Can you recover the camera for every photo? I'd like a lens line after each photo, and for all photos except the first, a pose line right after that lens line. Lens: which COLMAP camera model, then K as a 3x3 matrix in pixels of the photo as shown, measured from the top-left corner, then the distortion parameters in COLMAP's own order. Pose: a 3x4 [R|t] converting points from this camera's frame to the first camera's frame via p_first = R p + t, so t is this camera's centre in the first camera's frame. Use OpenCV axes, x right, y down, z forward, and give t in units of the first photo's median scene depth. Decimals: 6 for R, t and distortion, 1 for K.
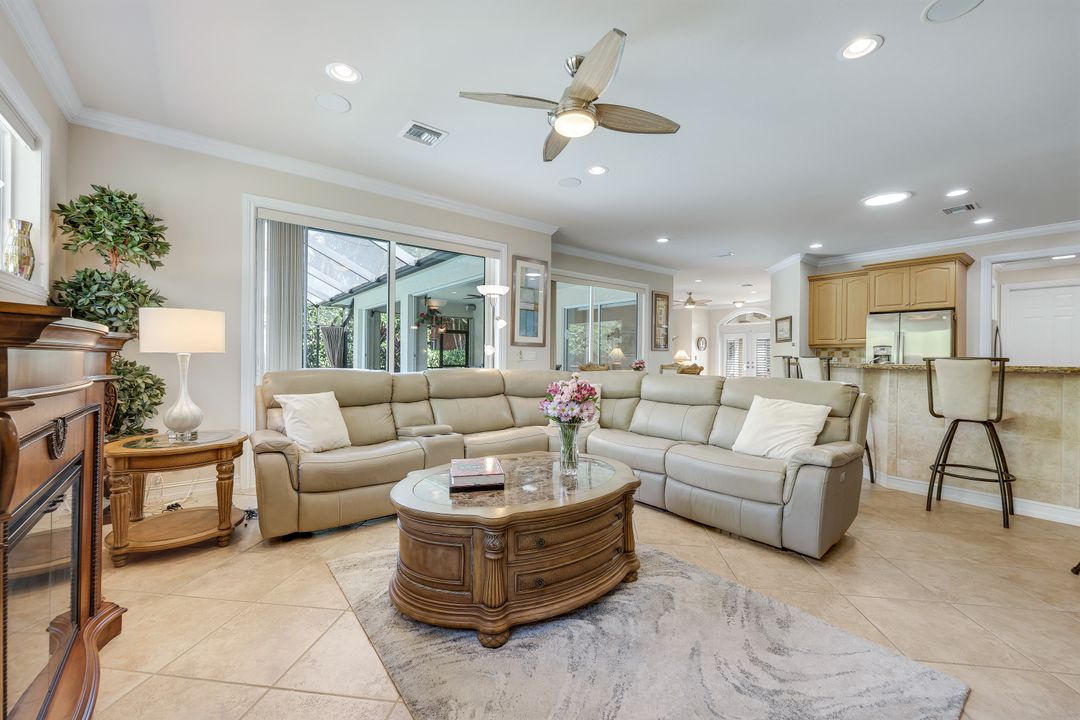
lens RADIAL K [[437.1, 0, 540.8], [0, 437.1, 357.1], [0, 0, 1]] dist [-0.000885, -0.000163]
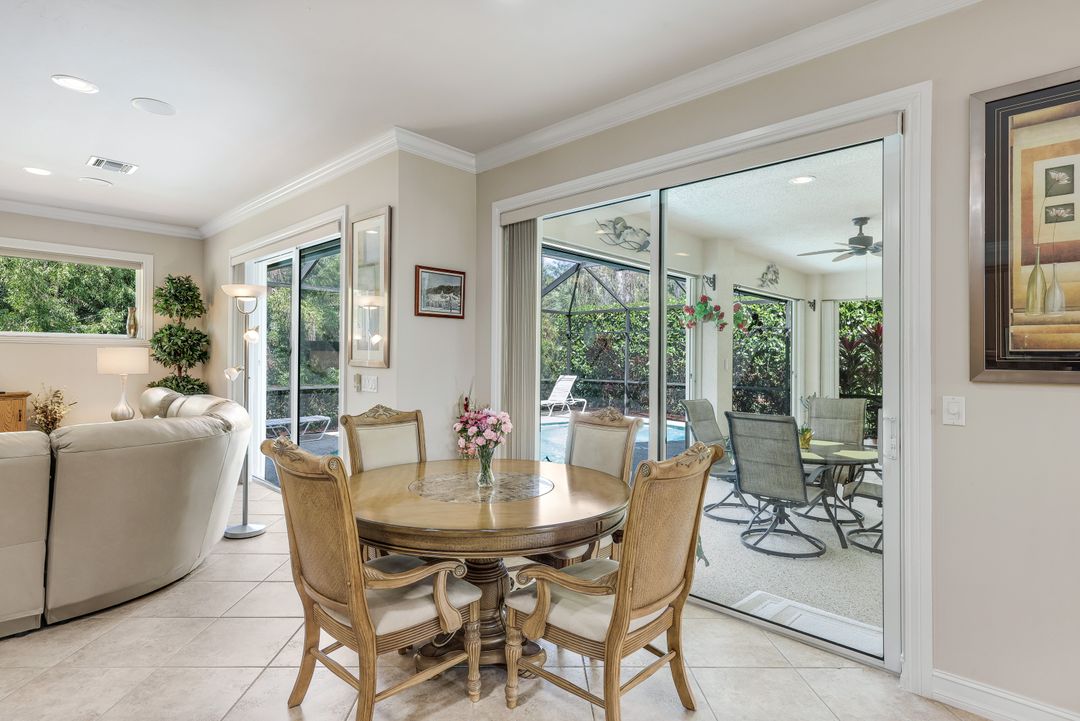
lens RADIAL K [[550.9, 0, 537.6], [0, 550.9, 355.8], [0, 0, 1]] dist [0.000275, -0.000288]
pose [[0.142657, -0.008645, -0.989734, 0.560645], [-0.009447, 0.999904, -0.010096, -0.025695], [0.989727, 0.010790, 0.142562, 0.870068]]
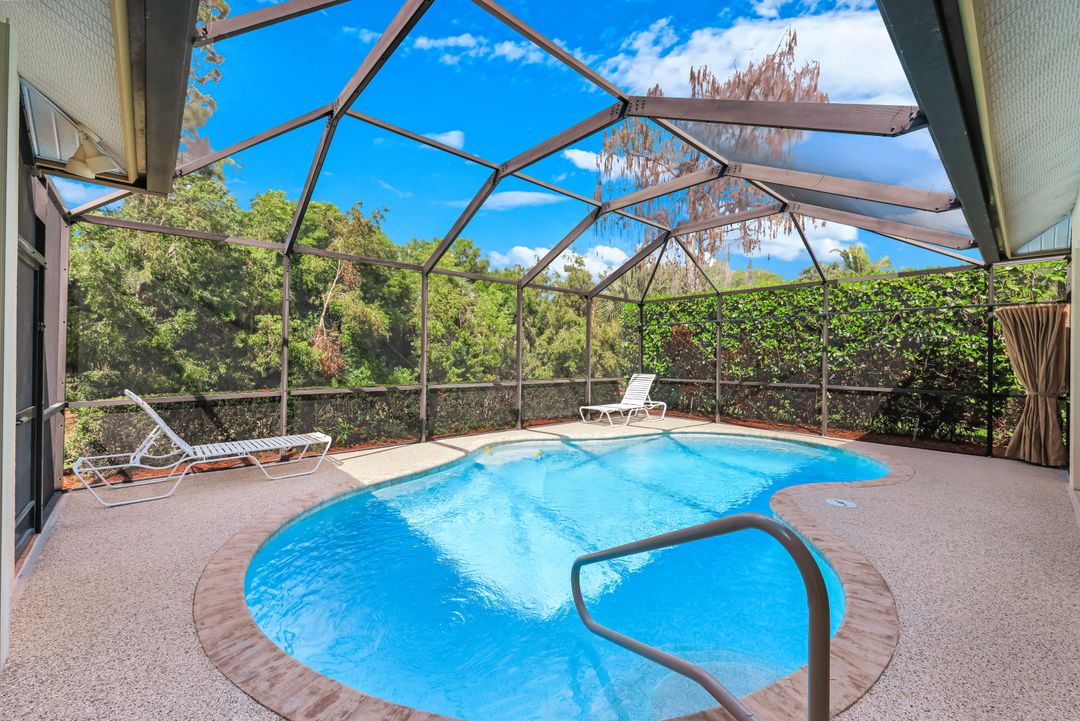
lens RADIAL K [[437.1, 0, 540.8], [0, 437.1, 357.6], [0, 0, 1]] dist [-0.000885, -0.000163]
pose [[0.065475, -0.008236, -0.997820, -0.123187], [-0.007414, 0.999934, -0.008740, -0.010872], [0.997827, 0.007970, 0.065410, 0.861431]]
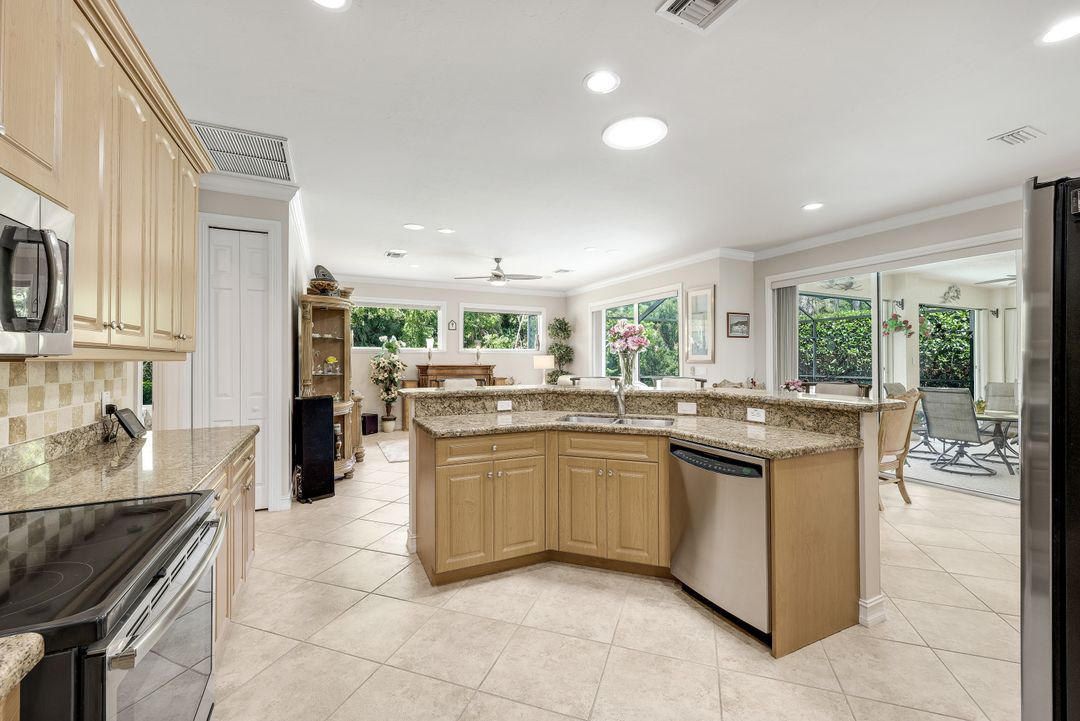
lens RADIAL K [[437.1, 0, 540.8], [0, 437.1, 357.6], [0, 0, 1]] dist [-0.000885, -0.000163]
pose [[-0.216869, -0.009837, -0.976151, 0.934307], [0.001015, 0.999946, -0.010302, -0.021126], [0.976200, -0.003225, -0.216848, 0.654076]]
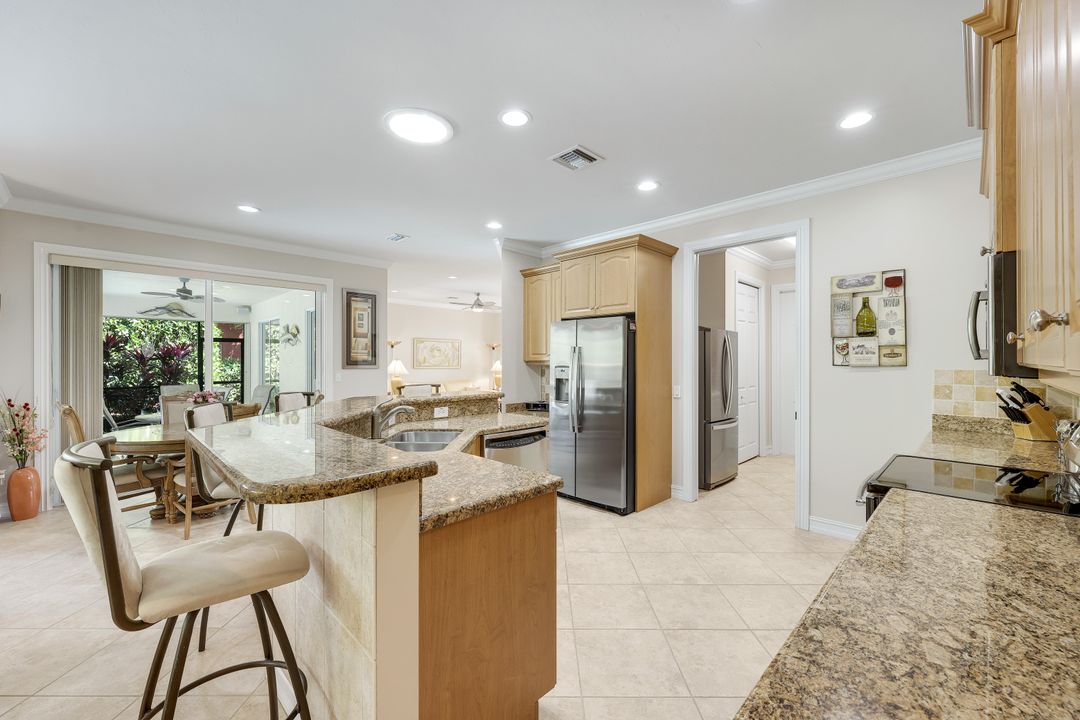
lens RADIAL K [[437.1, 0, 540.8], [0, 437.1, 357.1], [0, 0, 1]] dist [-0.000885, -0.000163]
pose [[0.992804, -0.007853, 0.119494, 0.575121], [0.008713, 0.999940, -0.006676, -0.030919], [-0.119434, 0.007669, 0.992813, 0.259001]]
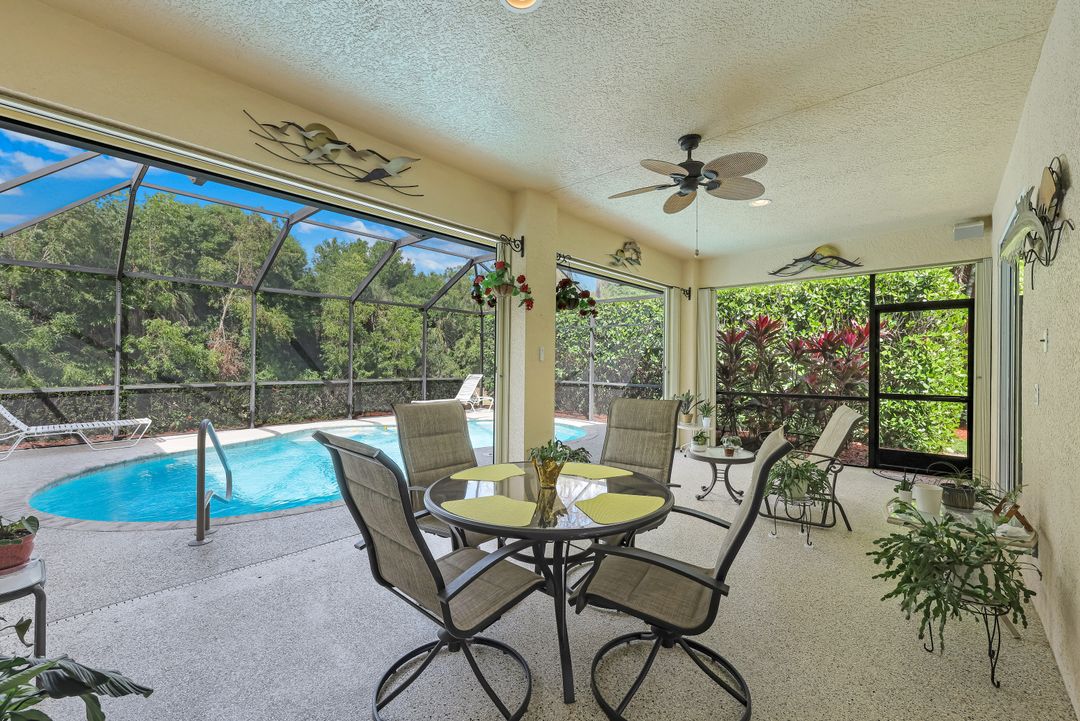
lens RADIAL K [[447.3, 0, 540.5], [0, 447.3, 364.4], [0, 0, 1]] dist [-0.001341, 0.000242]
pose [[0.172017, -0.001027, -0.985093, 0.241537], [-0.007462, 0.999969, -0.002345, -0.007617], [0.985066, 0.007755, 0.172004, 1.237854]]
